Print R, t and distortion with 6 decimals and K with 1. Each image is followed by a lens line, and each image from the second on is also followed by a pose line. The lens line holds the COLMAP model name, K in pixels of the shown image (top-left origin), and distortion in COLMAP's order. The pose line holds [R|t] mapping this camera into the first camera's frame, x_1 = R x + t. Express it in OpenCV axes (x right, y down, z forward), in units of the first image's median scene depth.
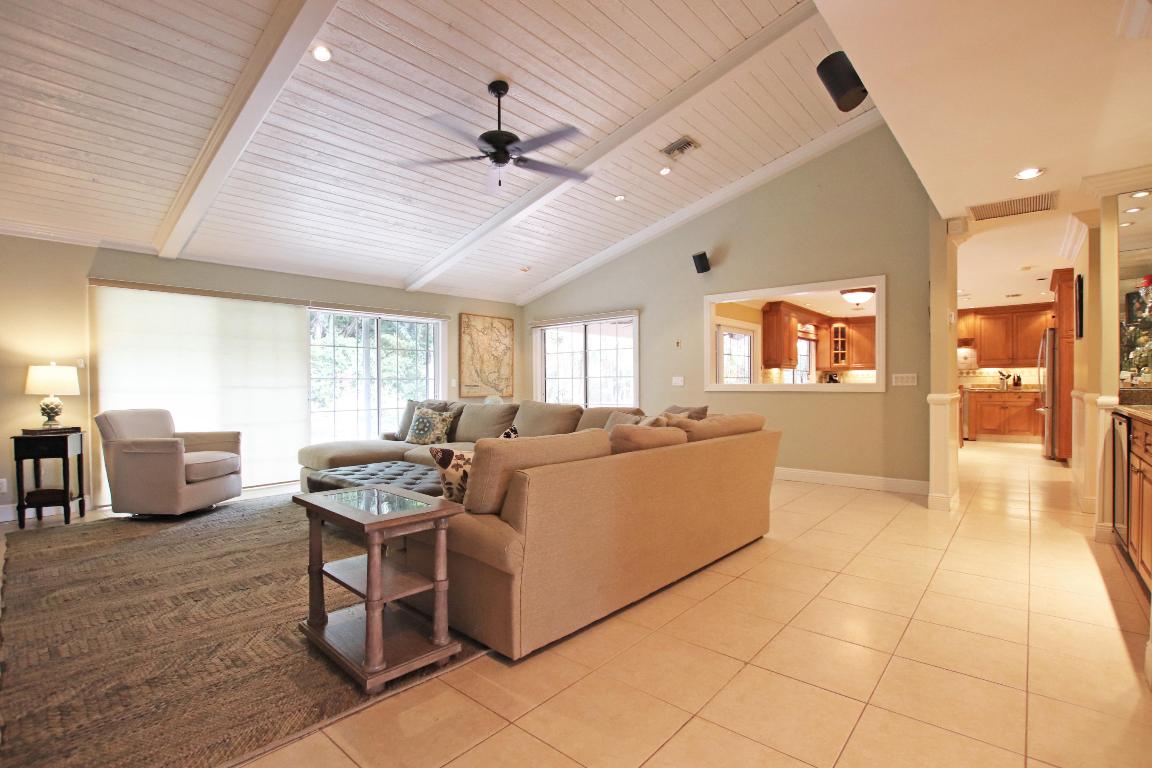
lens RADIAL K [[537.1, 0, 573.2], [0, 537.1, 387.0], [0, 0, 1]] dist [-0.030937, 0.003005]
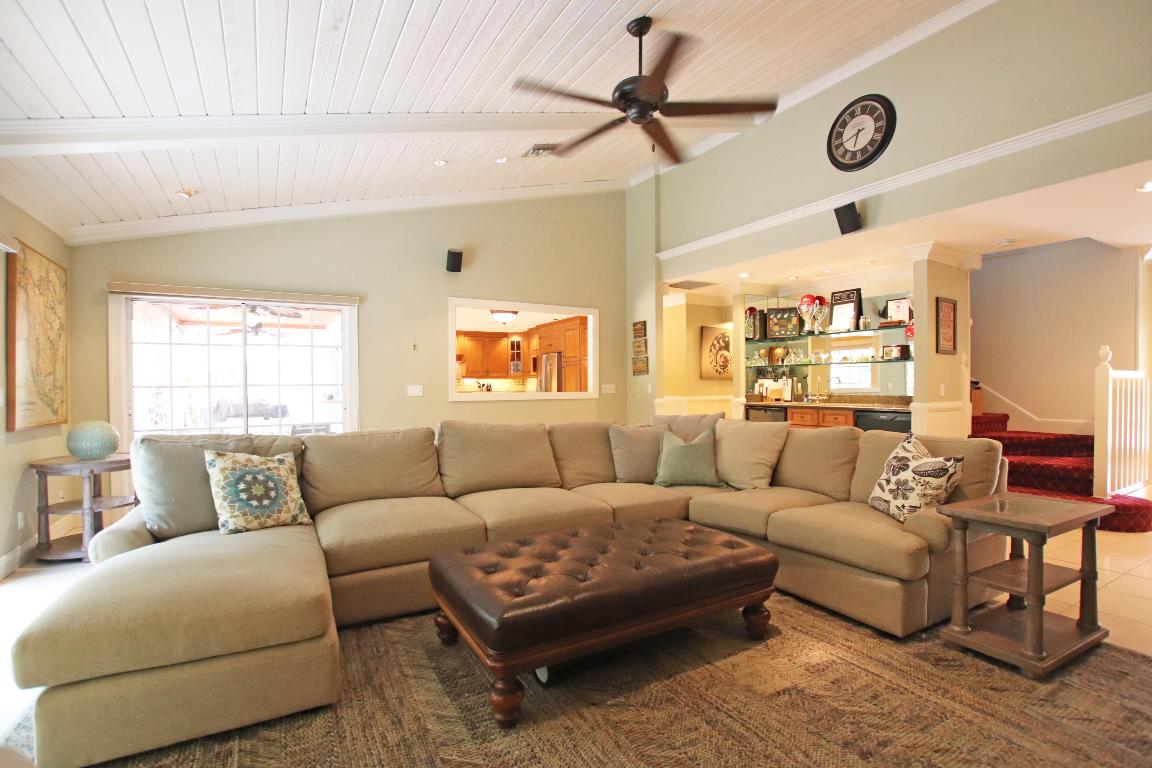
lens RADIAL K [[537.1, 0, 579.1], [0, 537.1, 388.4], [0, 0, 1]] dist [-0.030937, 0.003005]
pose [[0.315675, -0.001484, 0.948866, -0.391486], [0.008910, 0.999959, -0.001401, -0.008288], [-0.948825, 0.008897, 0.315676, 0.357518]]
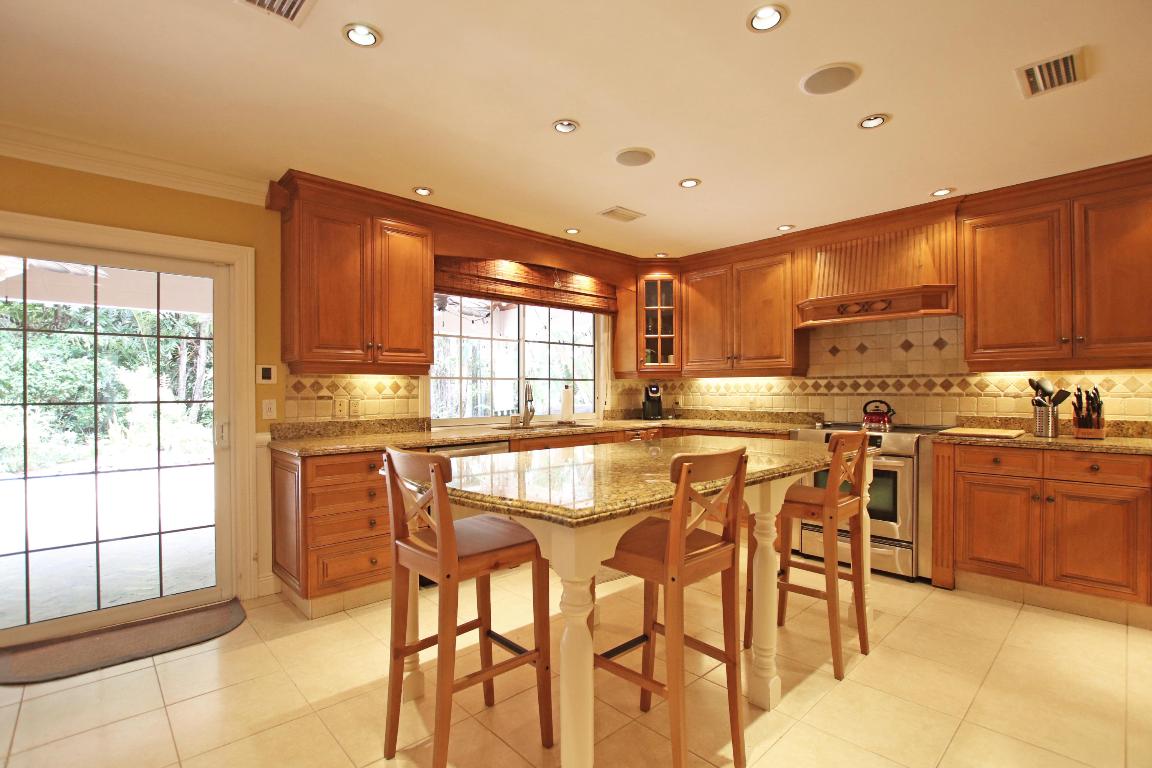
lens RADIAL K [[537.1, 0, 579.9], [0, 537.1, 386.8], [0, 0, 1]] dist [-0.030937, 0.003005]
pose [[0.994812, -0.000063, -0.101729, 0.584211], [-0.000899, 0.999955, -0.009407, -0.023530], [0.101725, 0.009450, 0.994768, 0.670068]]
